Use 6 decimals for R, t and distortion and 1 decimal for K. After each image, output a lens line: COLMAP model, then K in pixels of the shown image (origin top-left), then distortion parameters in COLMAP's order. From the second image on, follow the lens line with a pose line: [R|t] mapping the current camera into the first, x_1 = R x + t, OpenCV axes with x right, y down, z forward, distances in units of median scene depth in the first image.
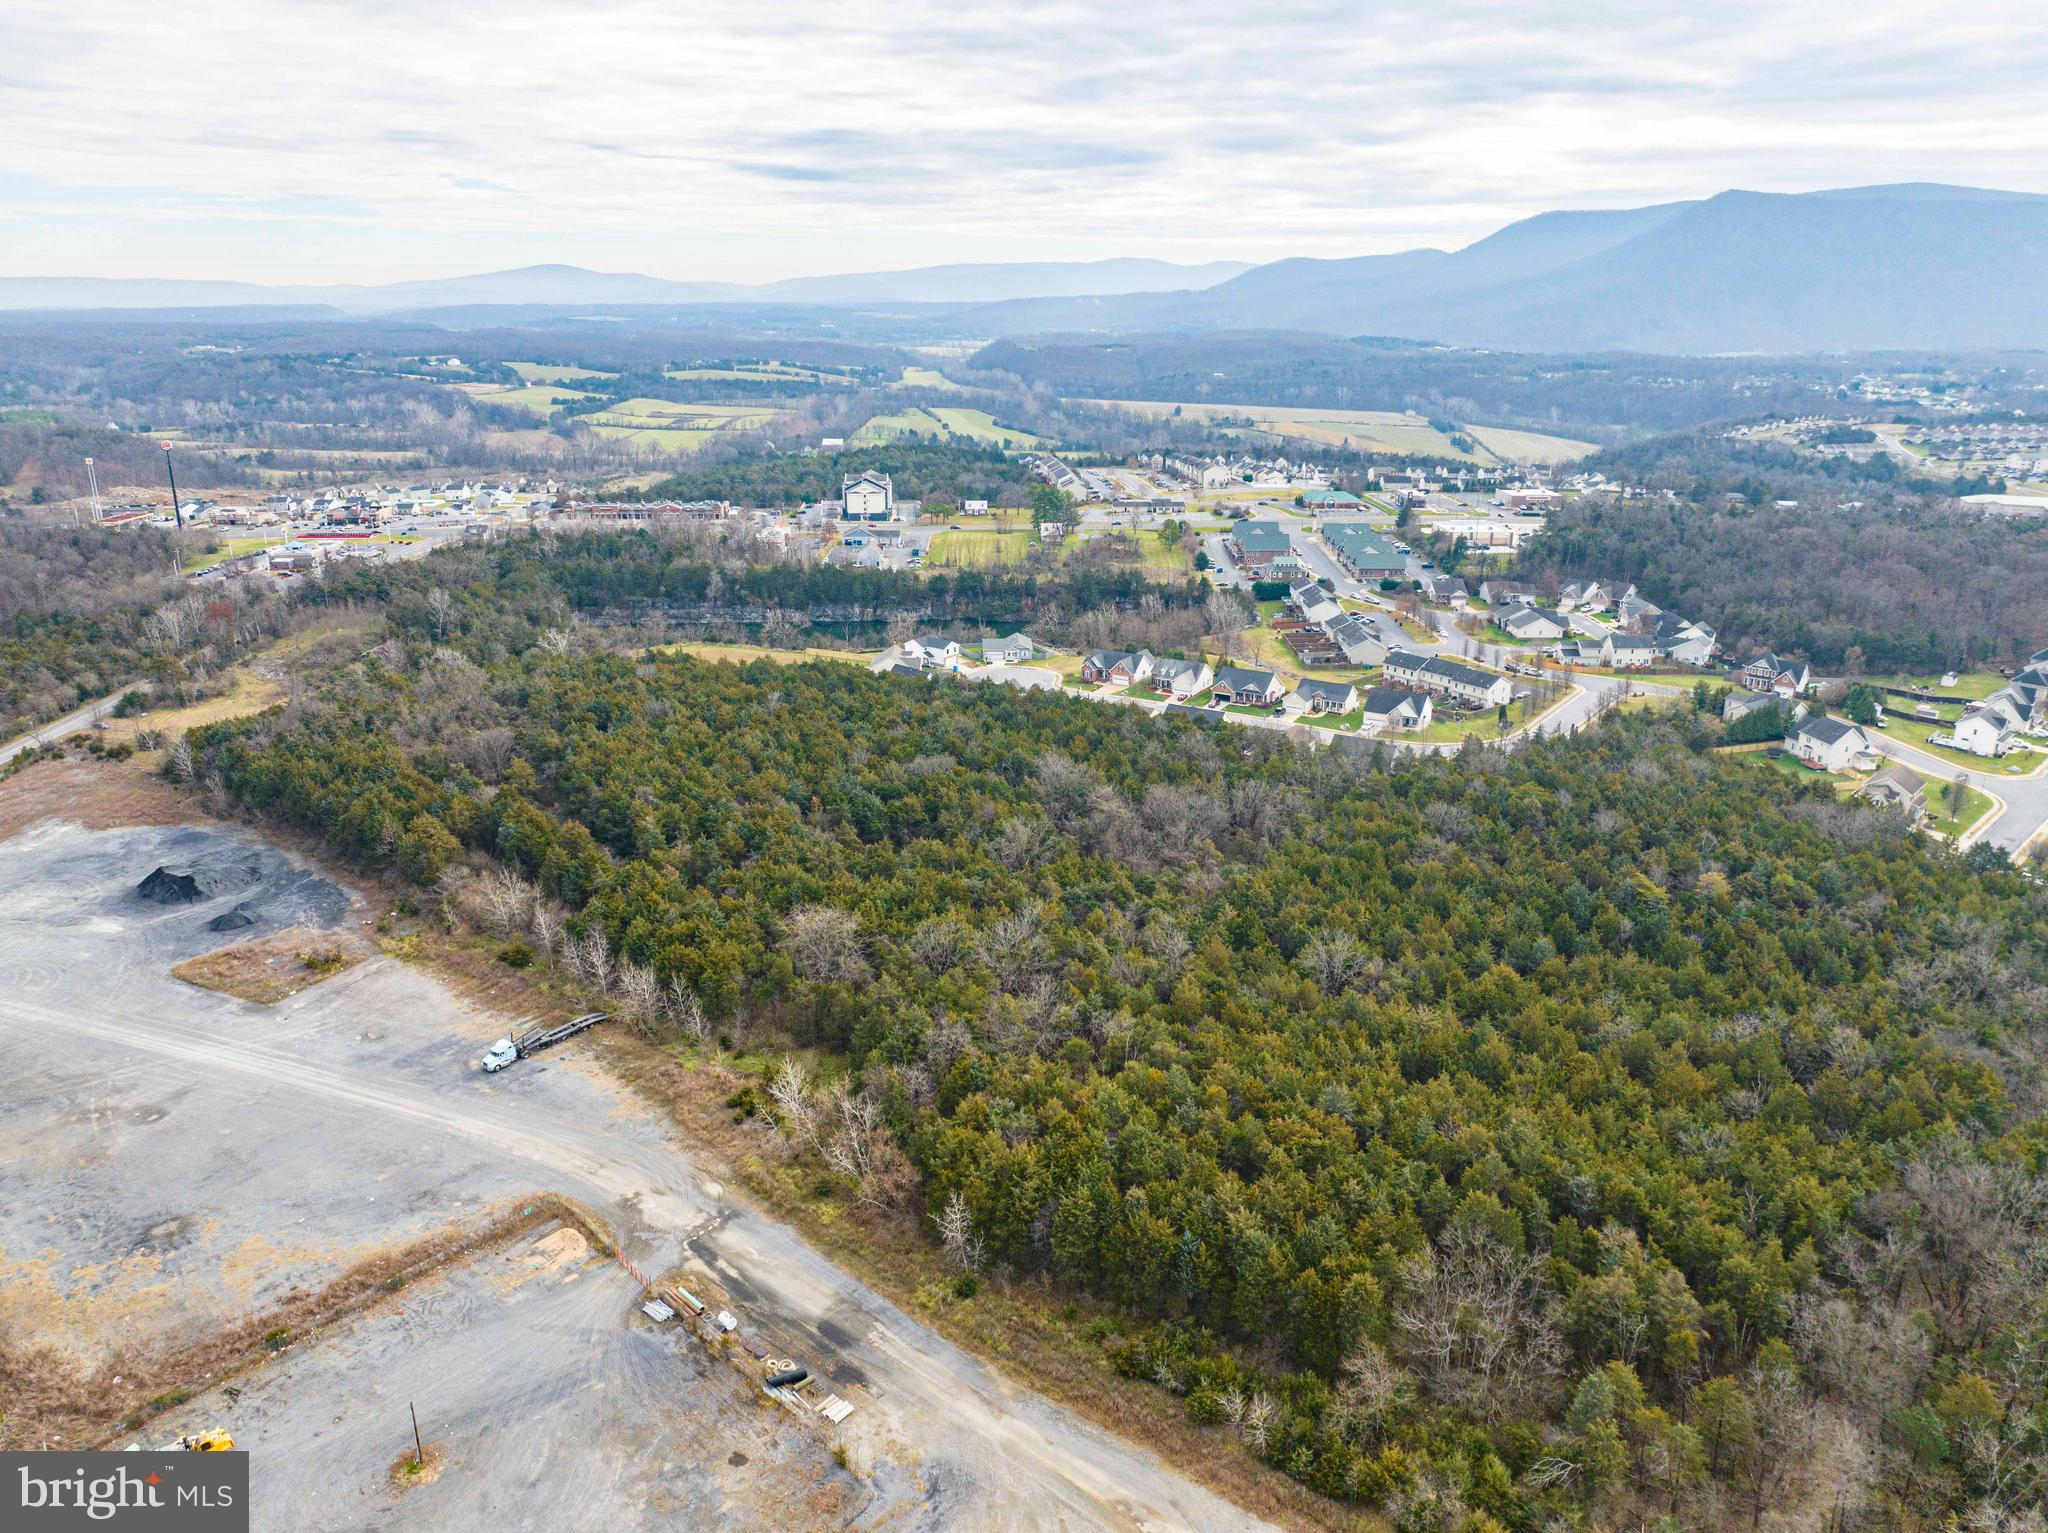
lens RADIAL K [[1425.8, 0, 1044.6], [0, 1425.8, 769.3], [0, 0, 1]] dist [-0.047664, 0.017670]
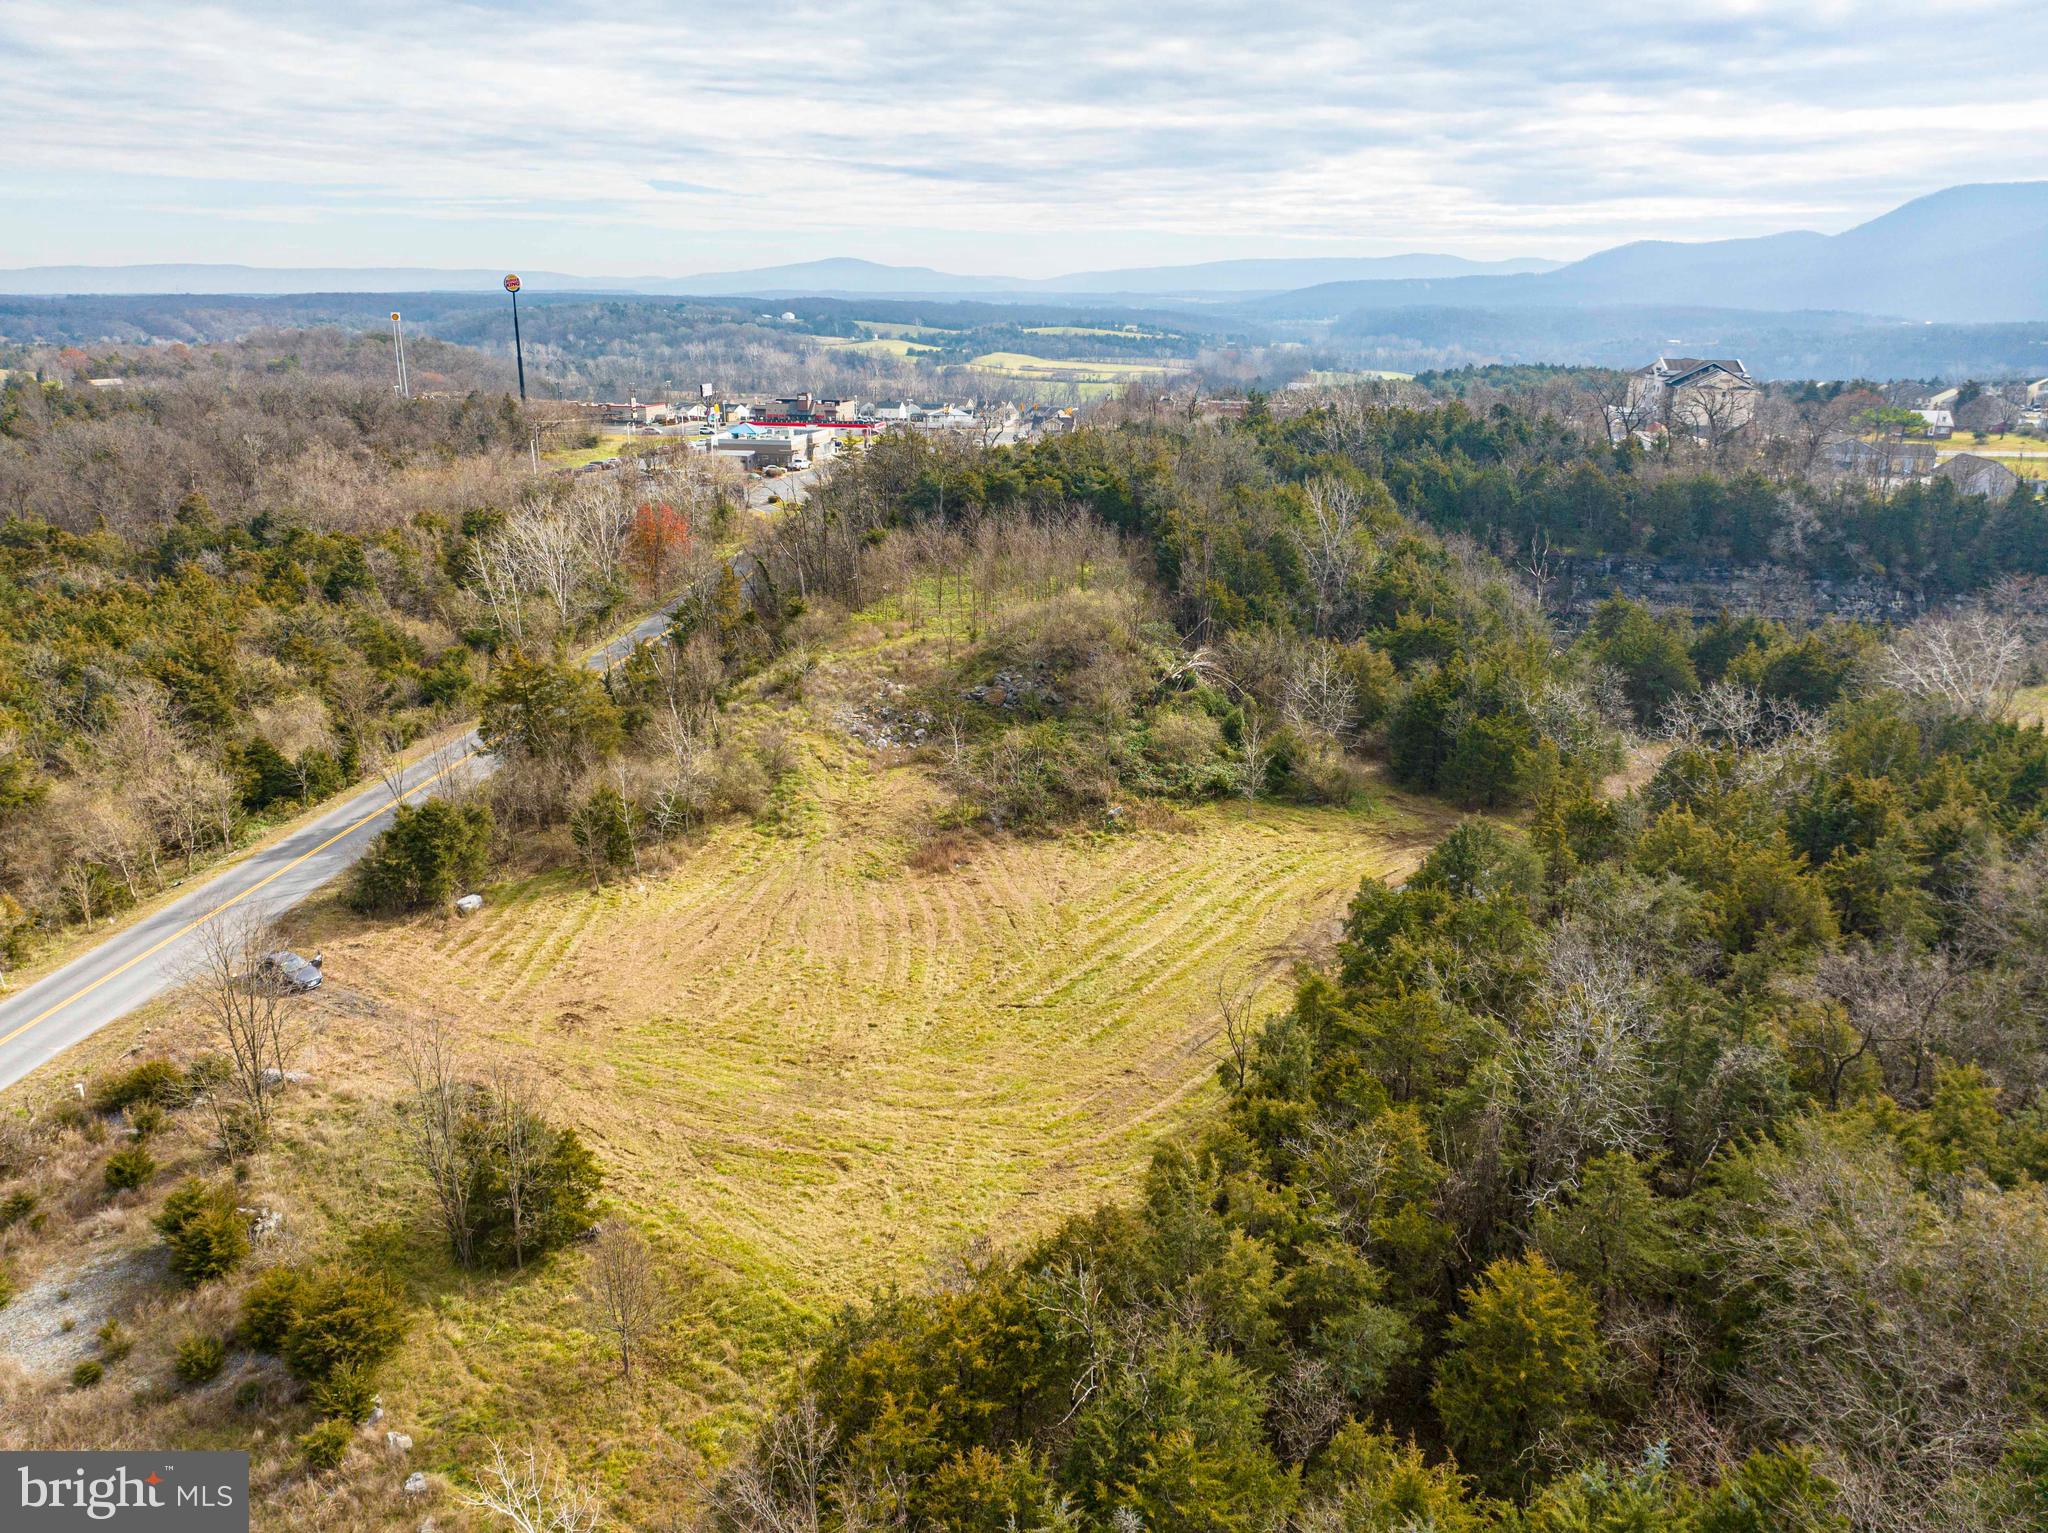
lens RADIAL K [[1462.5, 0, 1034.8], [0, 1462.5, 705.7], [0, 0, 1]] dist [-0.064103, 0.035824]
pose [[0.982234, 0.050349, -0.180778, -0.182720], [-0.058771, 0.997407, -0.041533, -0.024484], [0.178218, 0.051420, 0.982647, 0.279957]]
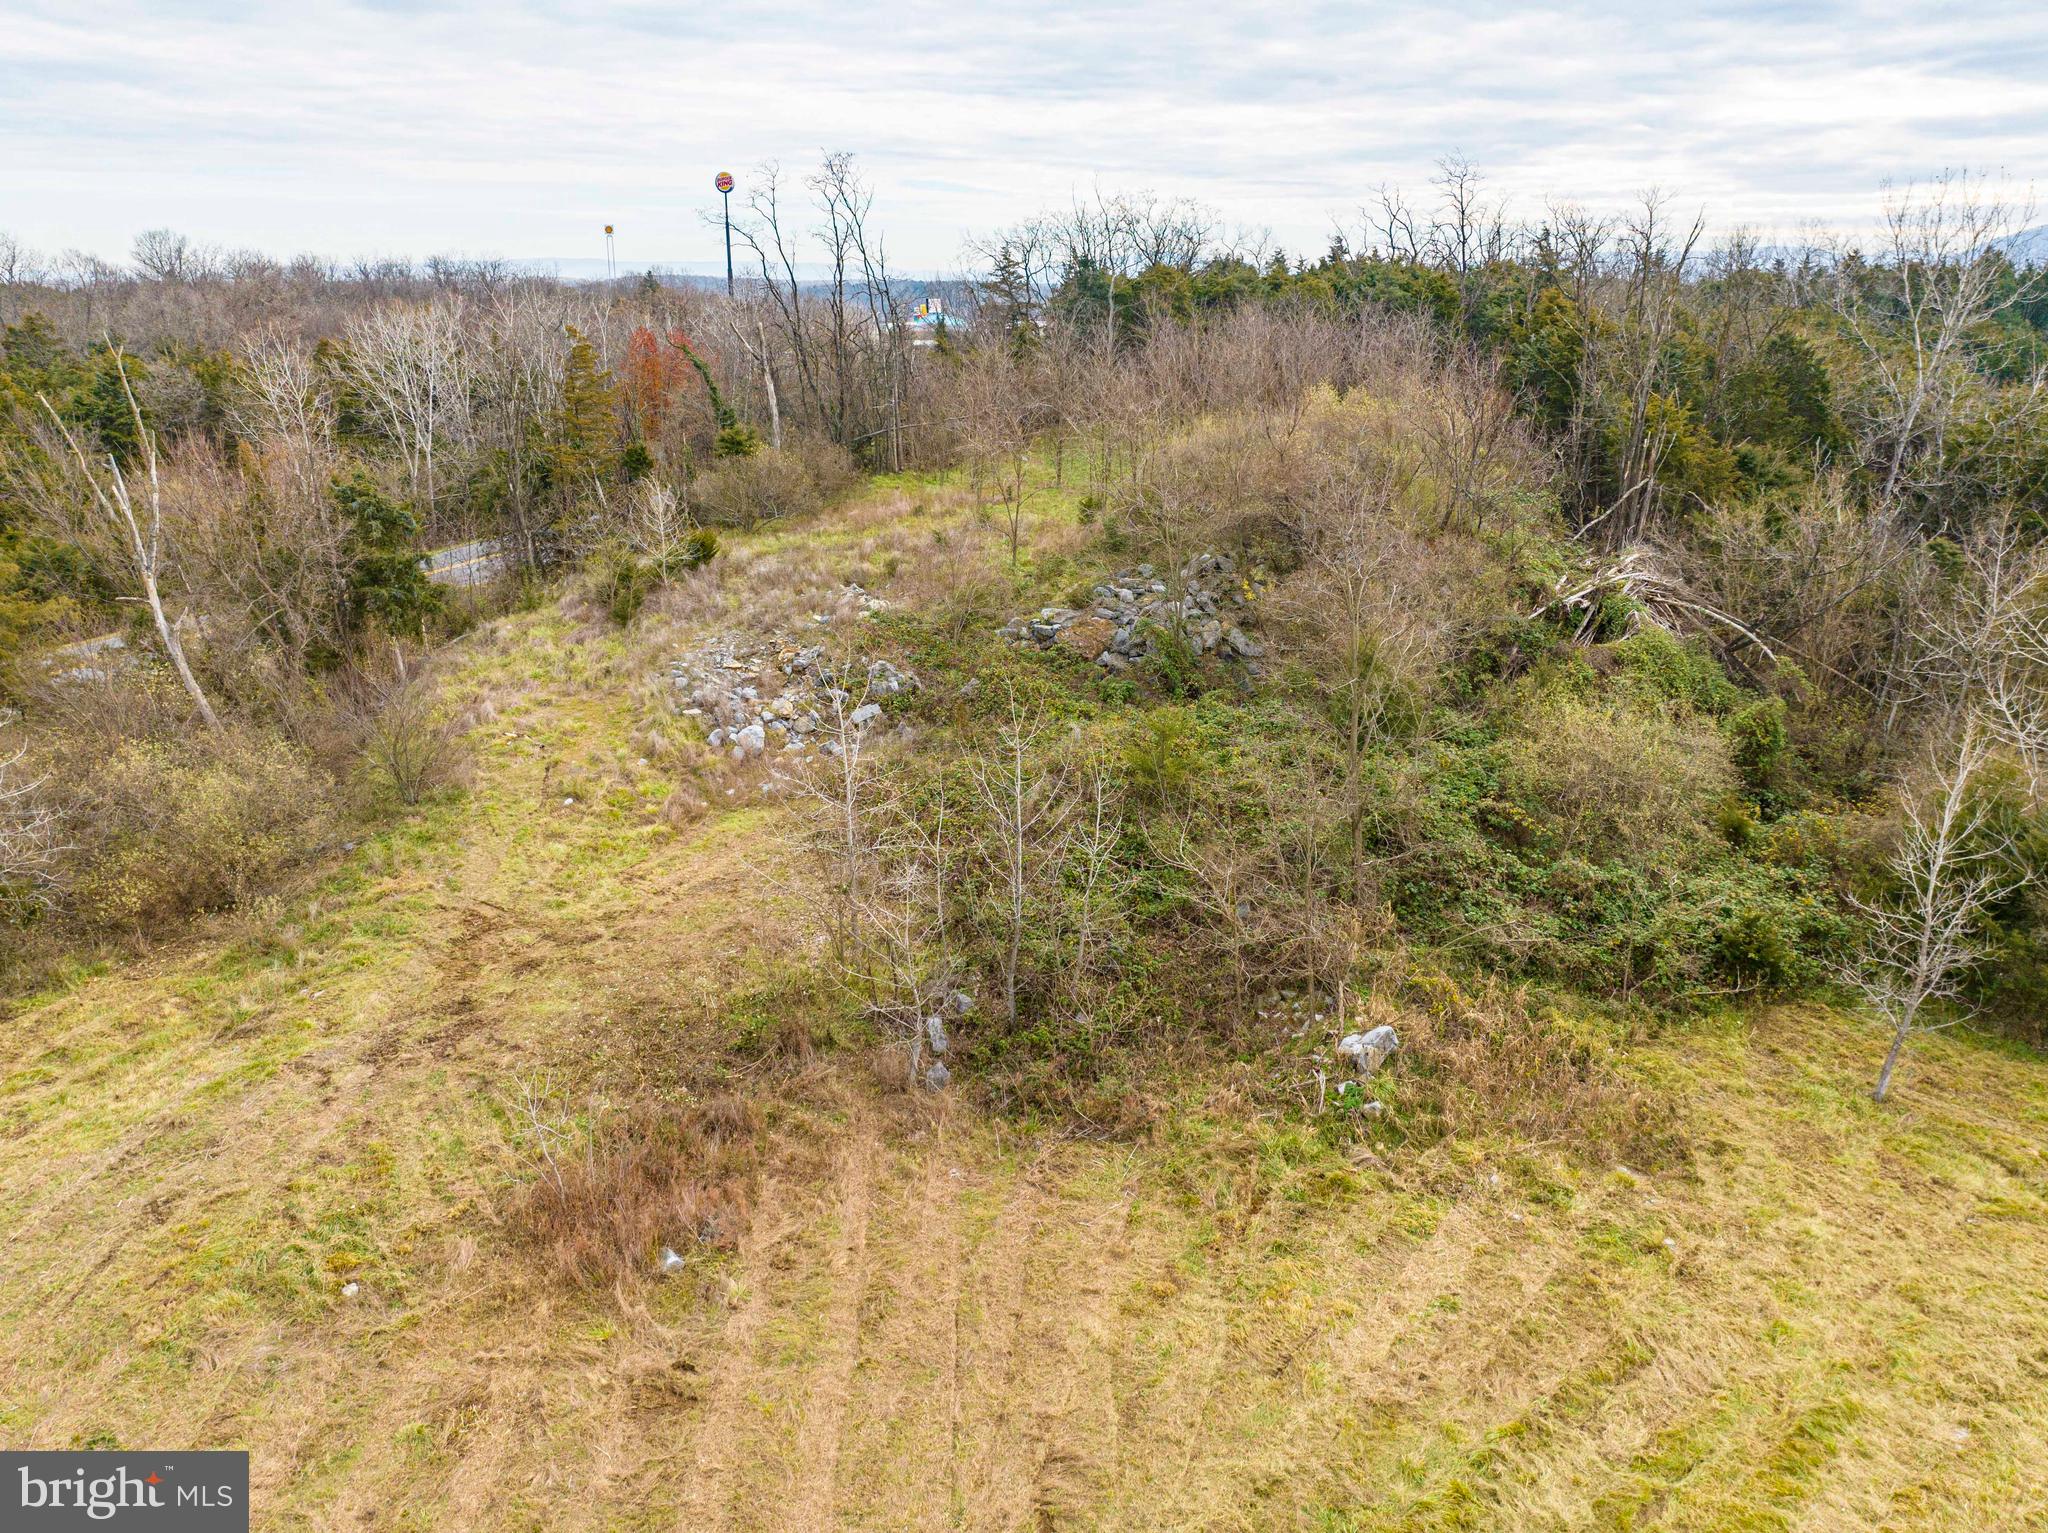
lens RADIAL K [[1437.1, 0, 1034.6], [0, 1437.1, 765.6], [0, 0, 1]] dist [-0.043221, 0.009437]
pose [[0.921705, 0.117875, -0.369547, -0.191746], [-0.118516, 0.992729, 0.021054, -0.026648], [0.369341, 0.024392, 0.928974, 0.354101]]
